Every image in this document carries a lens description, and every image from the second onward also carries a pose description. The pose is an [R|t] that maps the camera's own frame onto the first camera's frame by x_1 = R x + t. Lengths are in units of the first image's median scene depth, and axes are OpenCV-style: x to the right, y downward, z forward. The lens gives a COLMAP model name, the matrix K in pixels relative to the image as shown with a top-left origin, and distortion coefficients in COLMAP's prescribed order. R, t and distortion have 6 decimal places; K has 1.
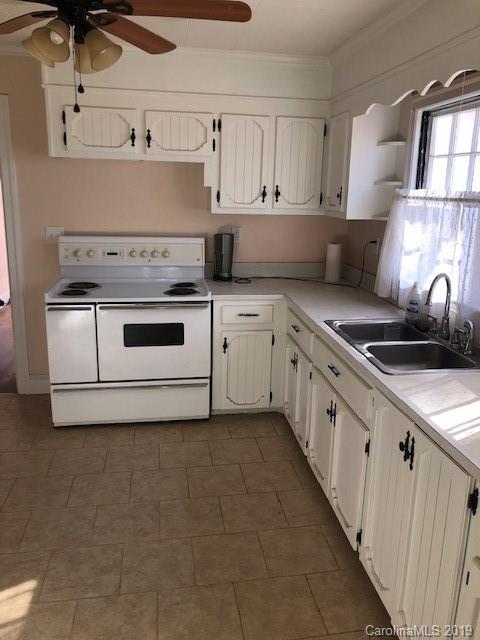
lens RADIAL K [[522.4, 0, 244.5], [0, 522.4, 316.3], [0, 0, 1]] dist [0.029045, -0.012867]
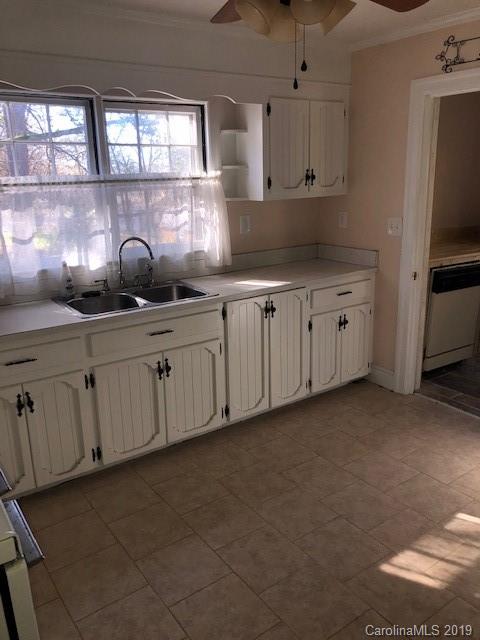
lens RADIAL K [[522.4, 0, 243.1], [0, 522.4, 322.2], [0, 0, 1]] dist [0.029045, -0.012867]
pose [[-0.442809, -0.271354, 0.854569, -0.987183], [0.227938, 0.887723, 0.399991, -0.375289], [-0.867159, 0.371908, -0.331239, 1.344947]]
